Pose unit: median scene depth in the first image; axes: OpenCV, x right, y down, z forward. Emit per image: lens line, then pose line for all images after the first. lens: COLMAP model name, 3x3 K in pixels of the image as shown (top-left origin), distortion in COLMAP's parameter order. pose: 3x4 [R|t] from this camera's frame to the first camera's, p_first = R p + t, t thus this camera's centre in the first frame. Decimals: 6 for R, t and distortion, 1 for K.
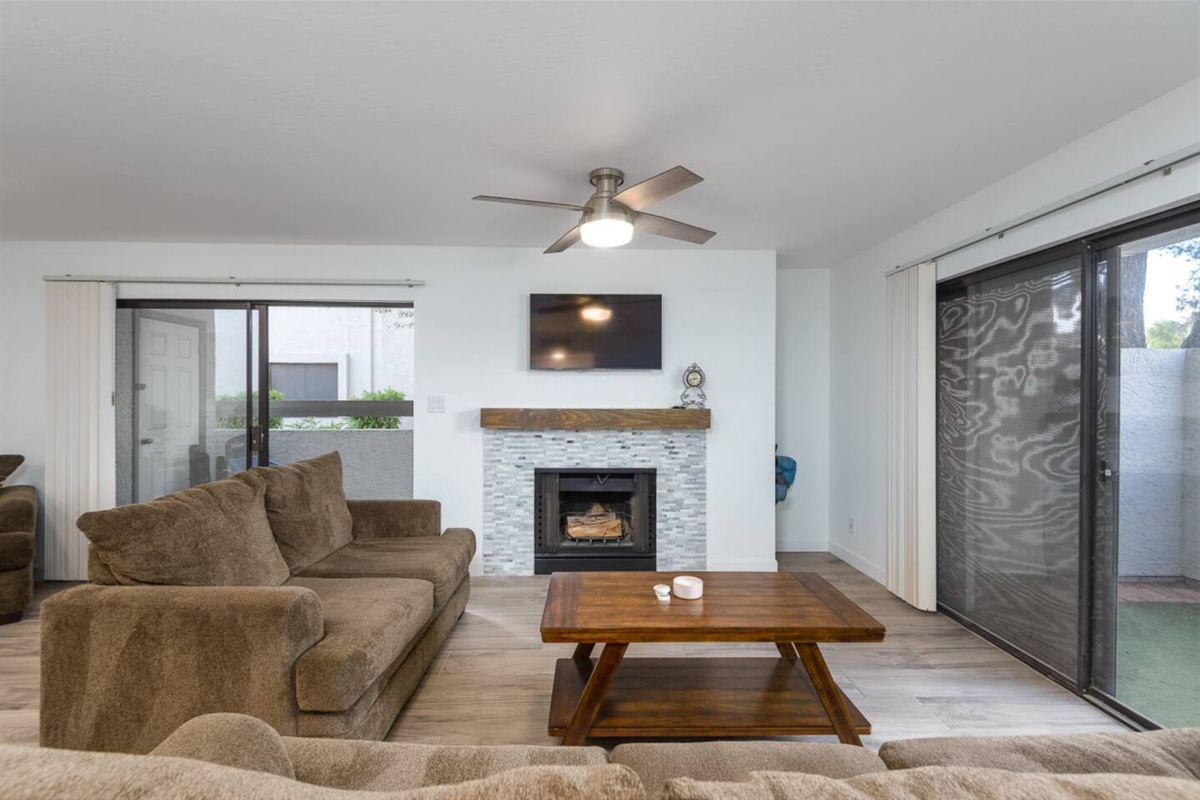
lens RADIAL K [[542.9, 0, 596.3], [0, 542.9, 401.9], [0, 0, 1]] dist [0.025874, -0.008926]
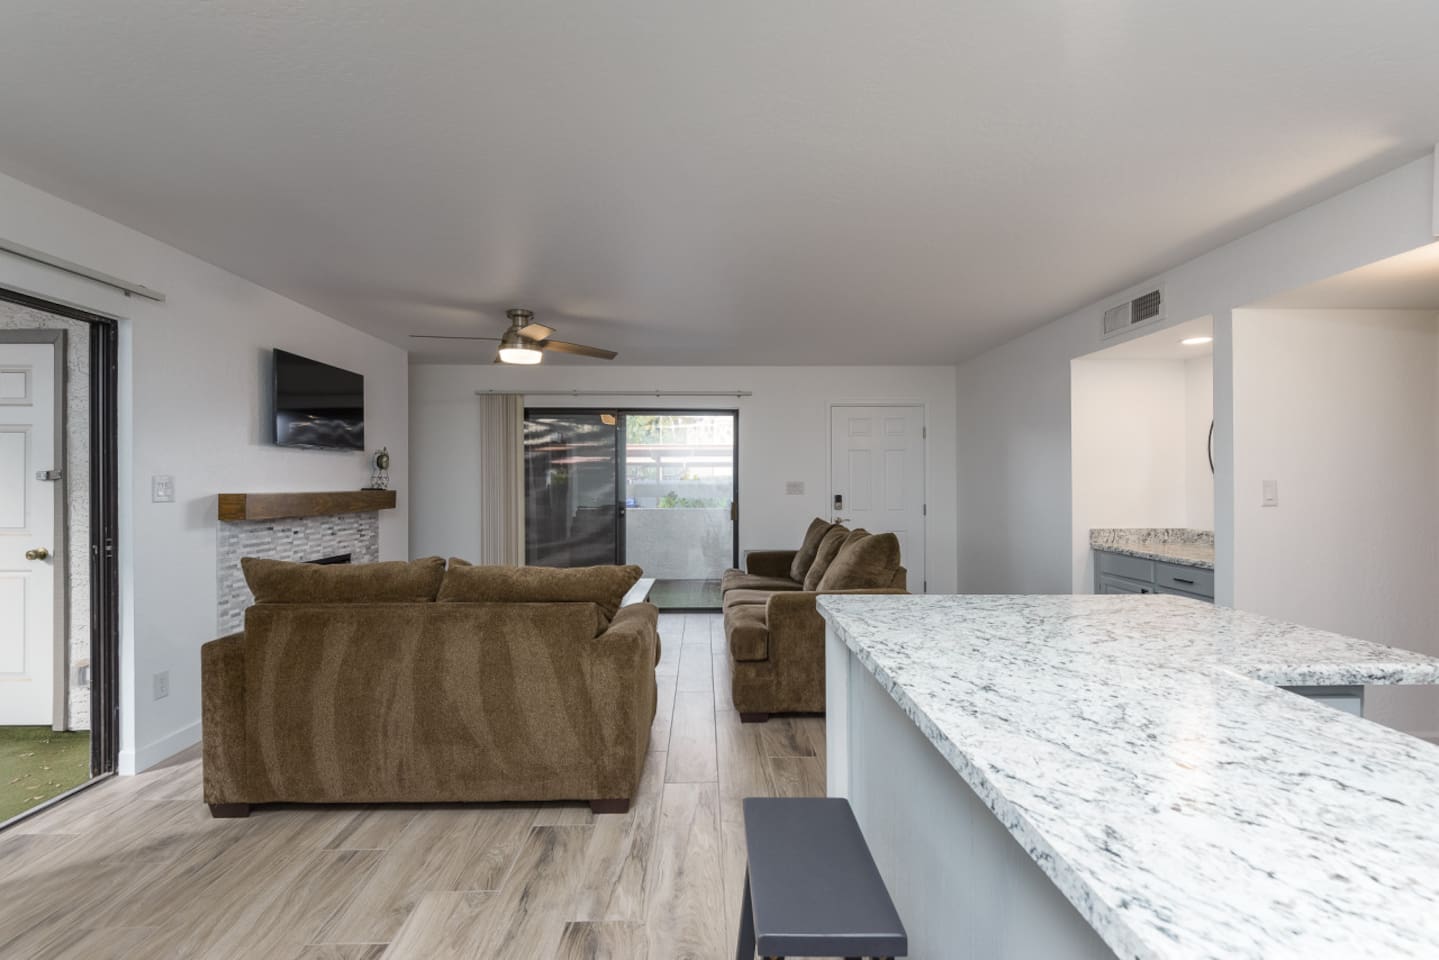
lens RADIAL K [[651.1, 0, 724.6], [0, 651.1, 484.5], [0, 0, 1]] dist [0.025874, -0.008926]
pose [[0.000914, -0.006056, 0.999981, -1.066501], [0.014364, 0.999879, 0.006042, 0.002503], [-0.999896, 0.014358, 0.001001, 0.335127]]
